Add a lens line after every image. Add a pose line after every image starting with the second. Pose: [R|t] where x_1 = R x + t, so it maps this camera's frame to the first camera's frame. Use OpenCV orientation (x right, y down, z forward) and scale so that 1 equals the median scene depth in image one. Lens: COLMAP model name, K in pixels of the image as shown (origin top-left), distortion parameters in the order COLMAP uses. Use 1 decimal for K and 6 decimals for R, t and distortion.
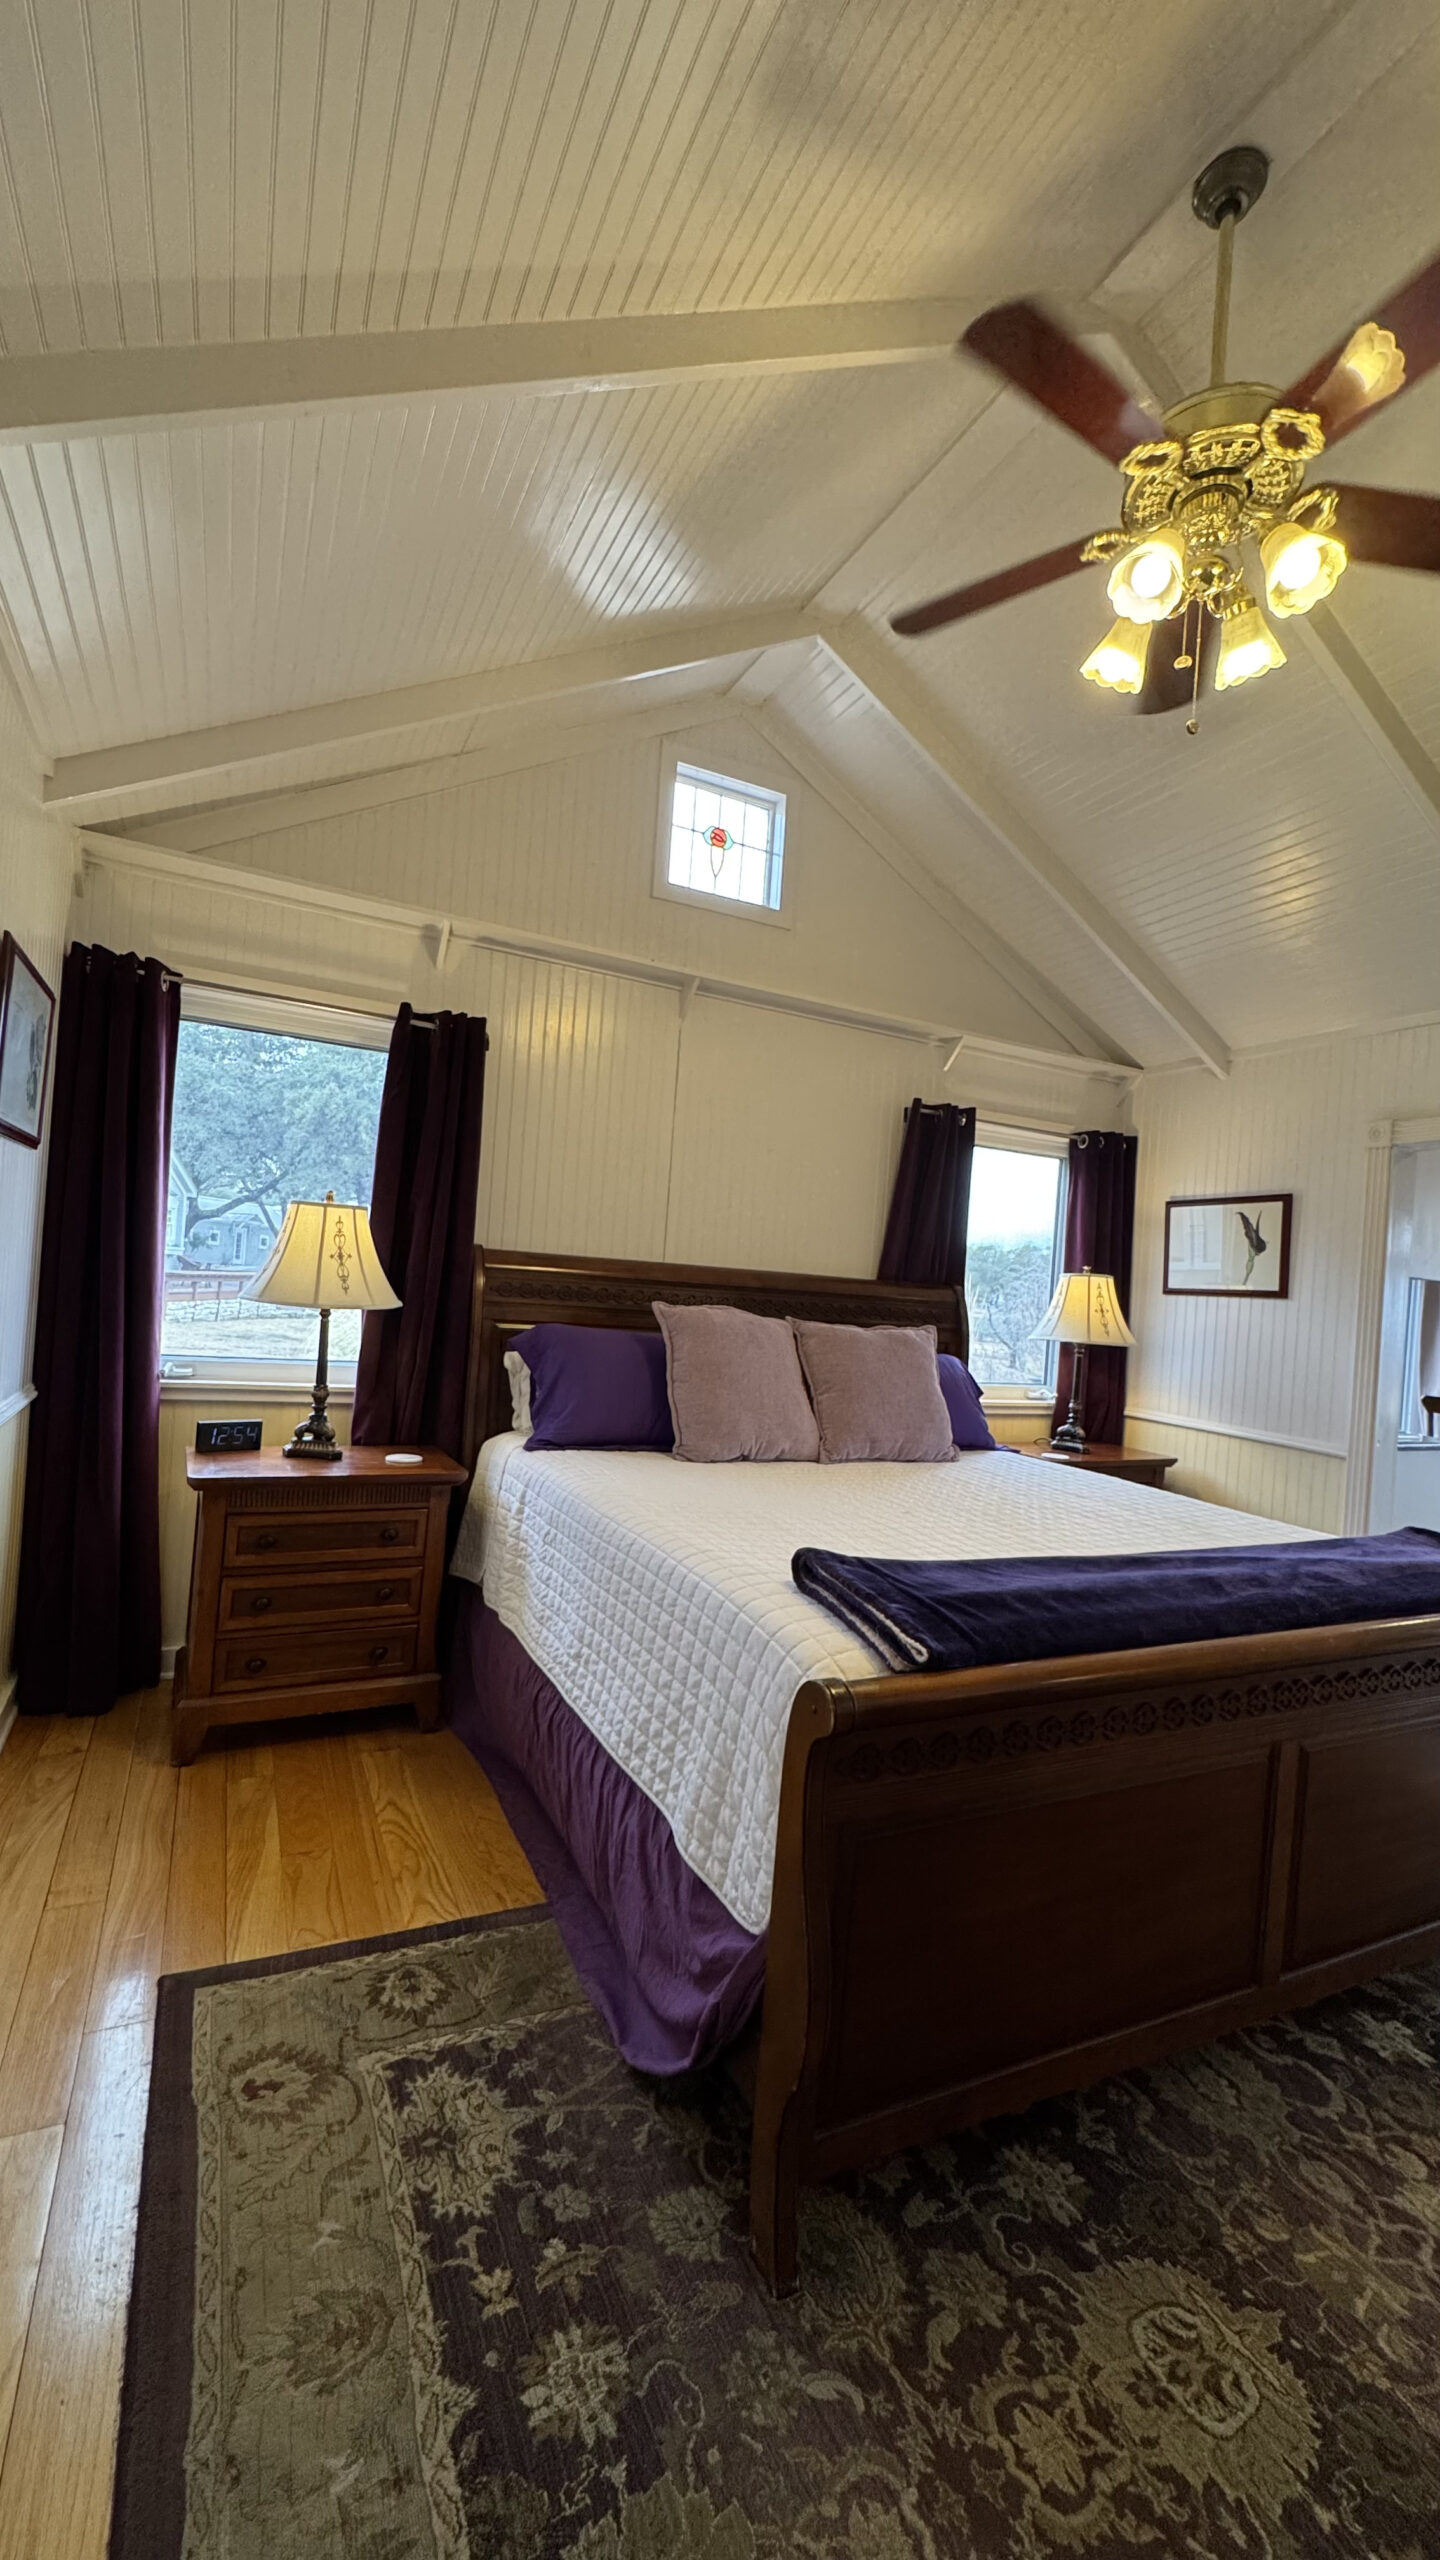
lens RADIAL K [[1021.4, 0, 730.1], [0, 1021.4, 1274.1], [0, 0, 1]] dist [-0.006103, 0.000925]
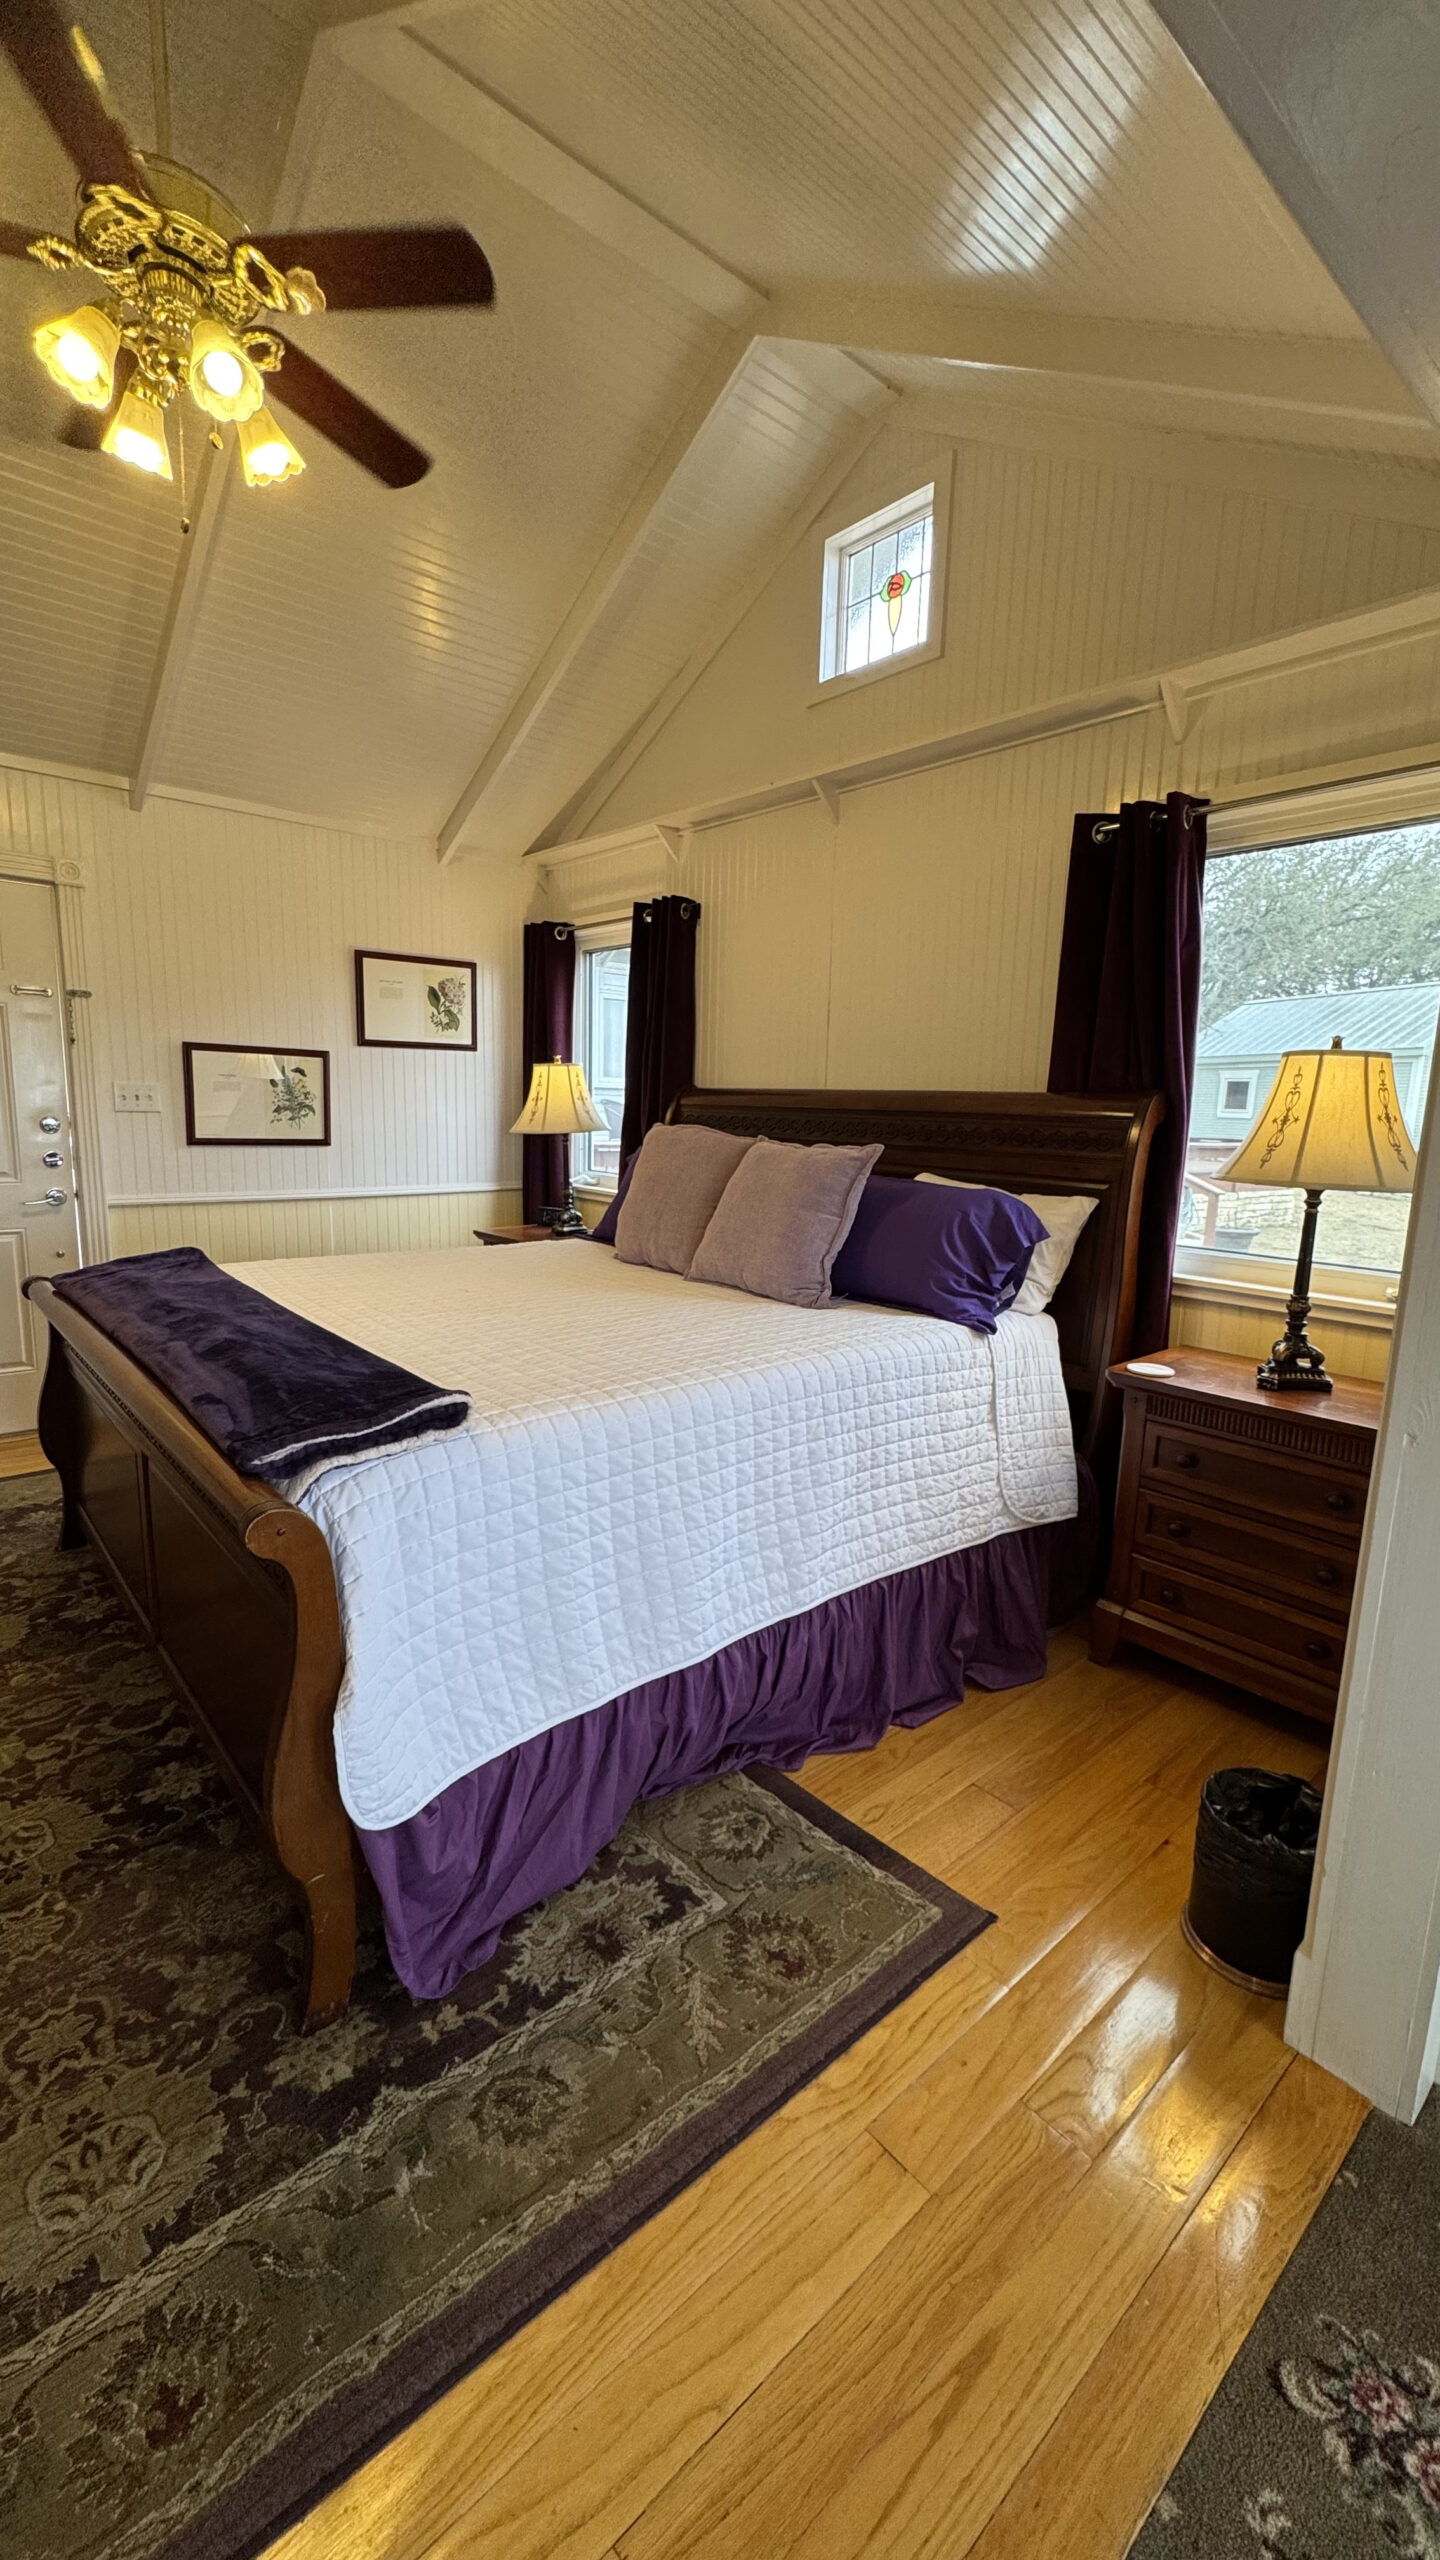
lens RADIAL K [[1021.4, 0, 725.4], [0, 1021.4, 1276.0], [0, 0, 1]] dist [-0.006103, 0.000925]
pose [[0.261774, 0.100347, -0.959898, 1.025830], [0.006050, 0.994390, 0.105603, 0.074763], [0.965110, -0.033451, 0.259699, 0.754901]]
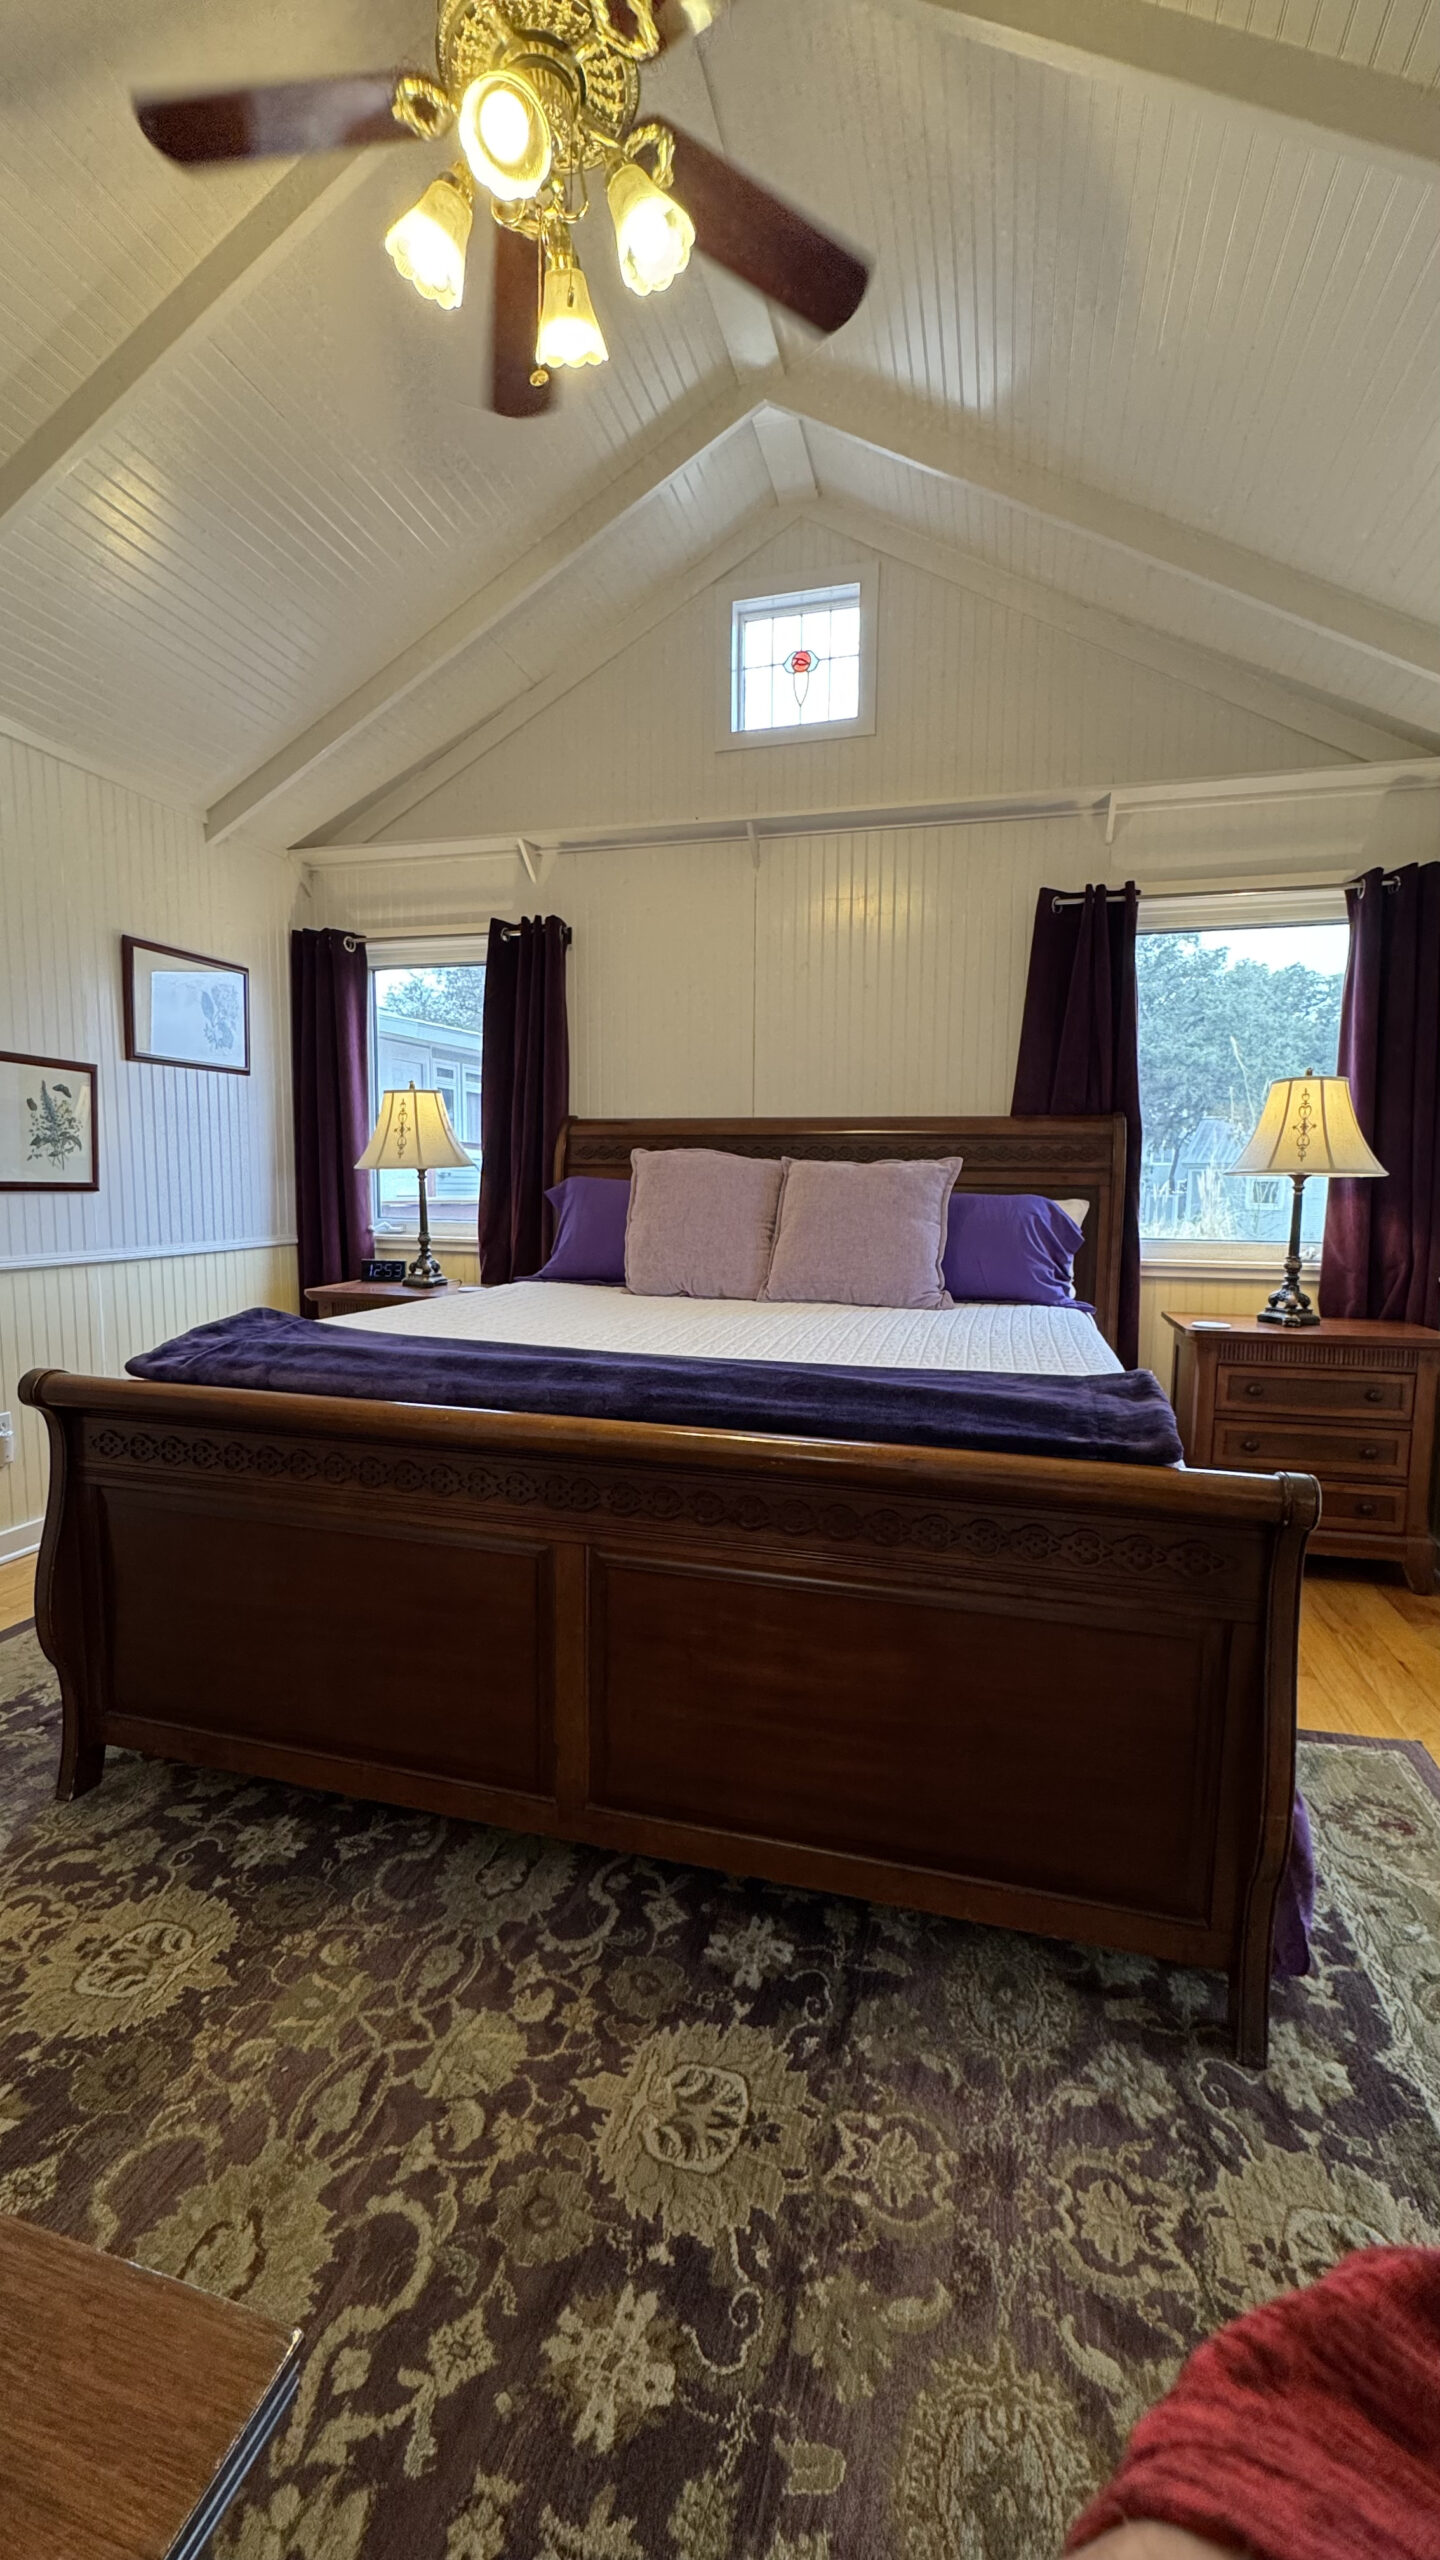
lens RADIAL K [[1021.4, 0, 722.7], [0, 1021.4, 1276.2], [0, 0, 1]] dist [-0.006103, 0.000925]
pose [[0.748637, -0.001442, -0.662978, 0.684870], [0.052415, 0.996996, 0.057019, 0.100892], [0.660905, -0.077436, 0.746464, 0.247839]]
